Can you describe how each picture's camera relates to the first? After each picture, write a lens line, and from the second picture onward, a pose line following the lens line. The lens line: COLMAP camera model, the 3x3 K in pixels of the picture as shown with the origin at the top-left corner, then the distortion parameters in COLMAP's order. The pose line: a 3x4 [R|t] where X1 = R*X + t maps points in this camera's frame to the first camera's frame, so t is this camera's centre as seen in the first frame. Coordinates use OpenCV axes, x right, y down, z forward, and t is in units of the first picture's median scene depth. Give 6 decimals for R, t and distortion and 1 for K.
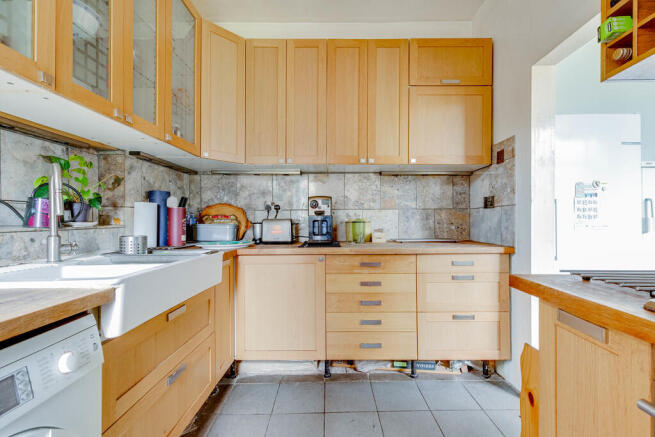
lens RADIAL K [[295.1, 0, 336.8], [0, 295.1, 218.8], [0, 0, 1]] dist [0.013252, 0.000140]
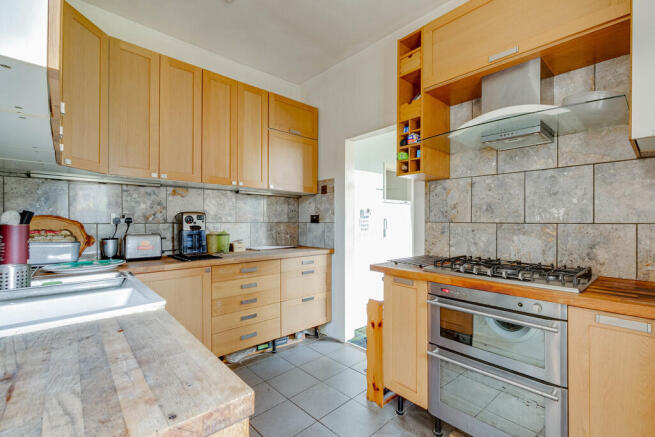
lens RADIAL K [[295.1, 0, 336.8], [0, 295.1, 218.8], [0, 0, 1]] dist [0.013252, 0.000140]
pose [[0.725507, 0.010404, 0.688137, -0.434397], [-0.007068, 0.999946, -0.007666, -0.049051], [-0.688179, 0.000698, 0.725541, -0.138500]]
